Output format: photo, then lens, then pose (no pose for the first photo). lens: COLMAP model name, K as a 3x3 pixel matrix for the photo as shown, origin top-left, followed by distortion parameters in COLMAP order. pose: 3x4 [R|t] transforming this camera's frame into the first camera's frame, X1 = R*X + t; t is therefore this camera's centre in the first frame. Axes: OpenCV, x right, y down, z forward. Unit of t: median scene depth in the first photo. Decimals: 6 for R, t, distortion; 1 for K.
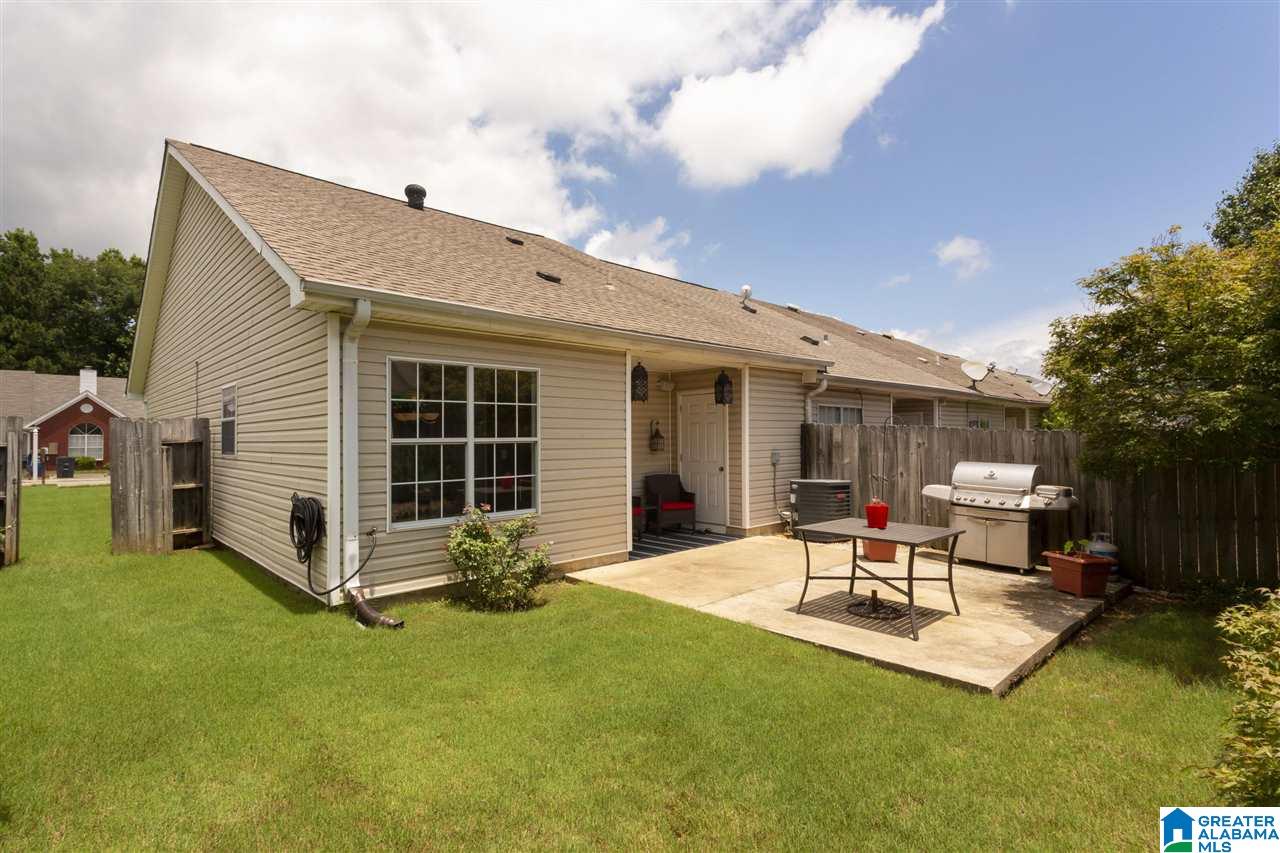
lens RADIAL K [[612.7, 0, 643.6], [0, 612.7, 423.7], [0, 0, 1]] dist [-0.000164, 0.000155]
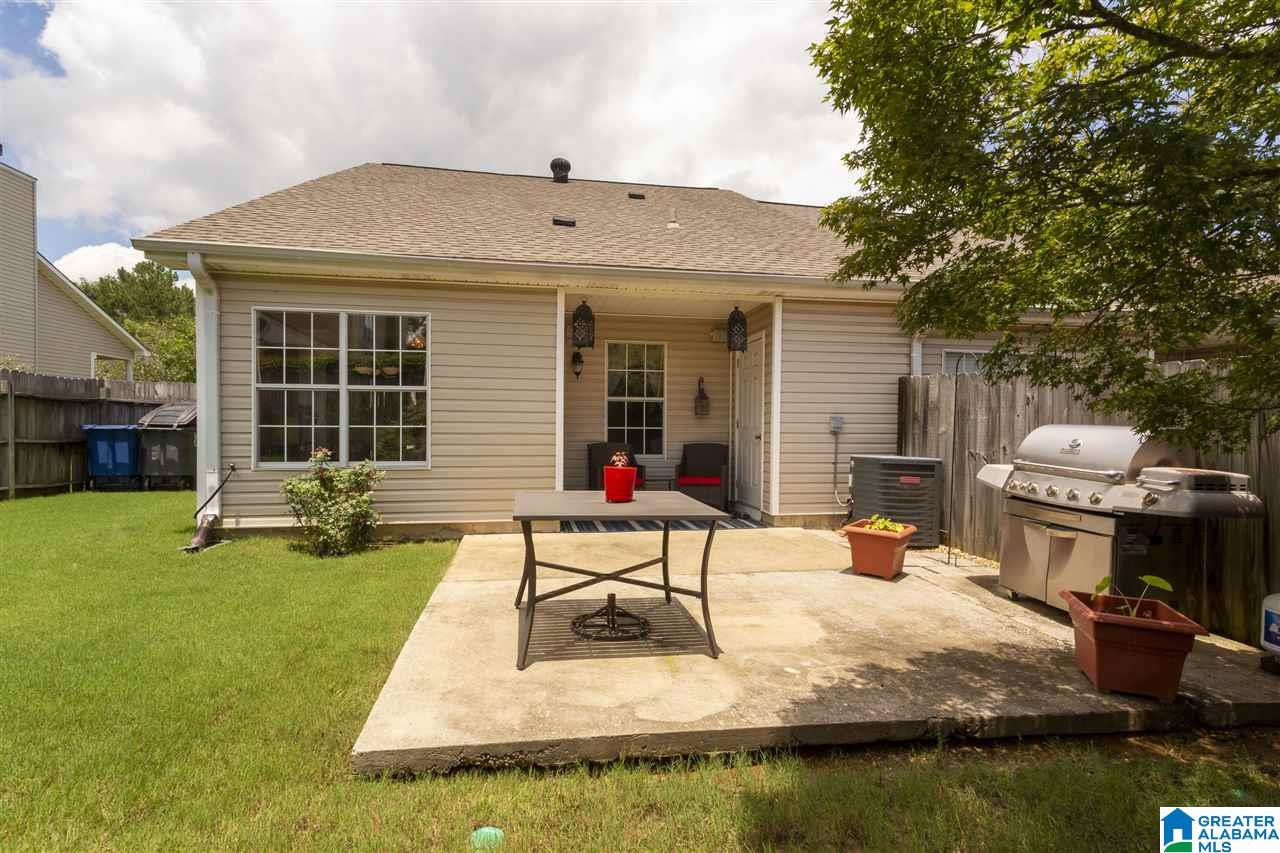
lens RADIAL K [[626.9, 0, 648.4], [0, 626.9, 432.5], [0, 0, 1]] dist [0.000803, 0.000199]
pose [[0.835788, 0.017643, -0.548768, 0.641064], [-0.000387, 0.999502, 0.031544, 0.062808], [0.549051, -0.026152, 0.835379, 0.379977]]
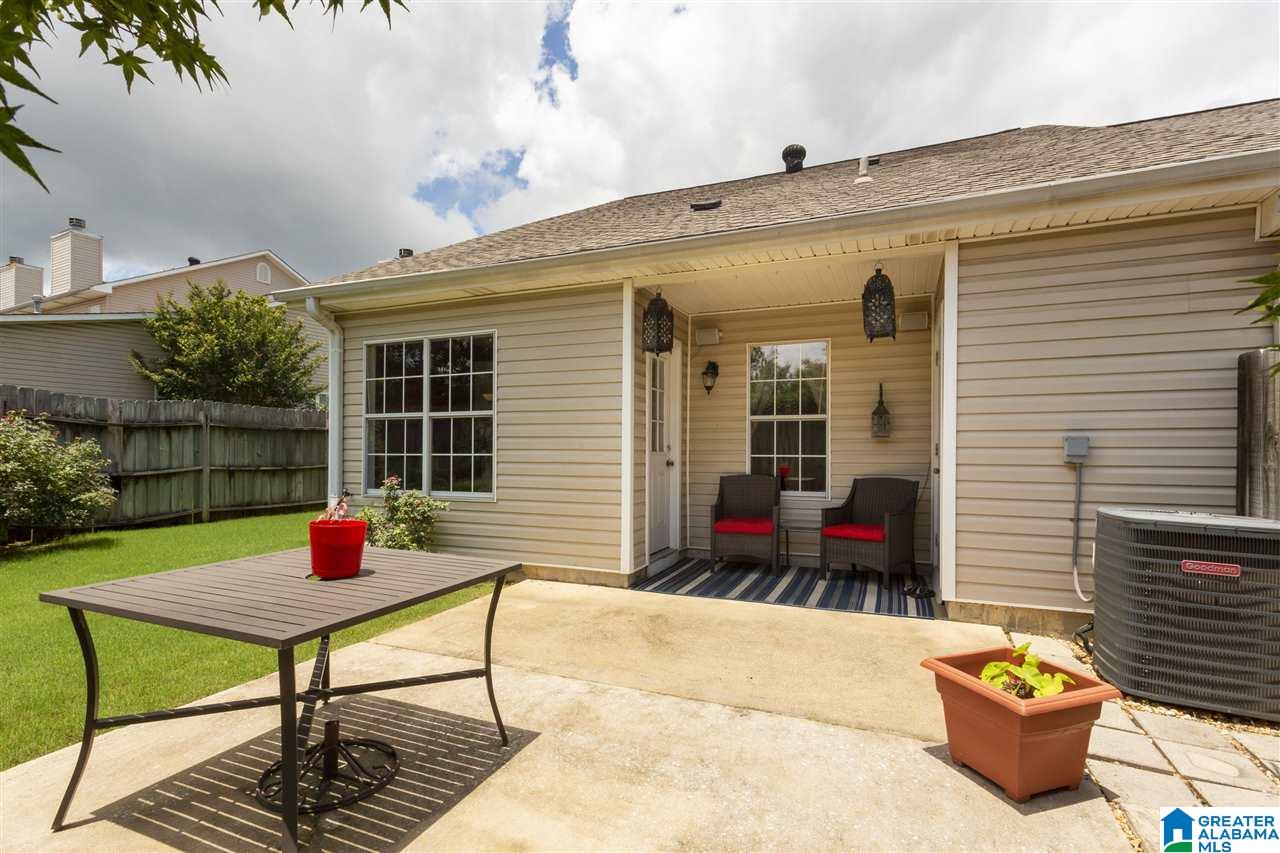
lens RADIAL K [[613.3, 0, 640.9], [0, 613.3, 445.1], [0, 0, 1]] dist [0.004048, 0.000757]
pose [[0.392497, -0.000326, -0.919753, 0.695836], [0.013953, 0.999887, 0.005600, 0.068793], [0.919647, -0.015032, 0.392457, 0.851905]]
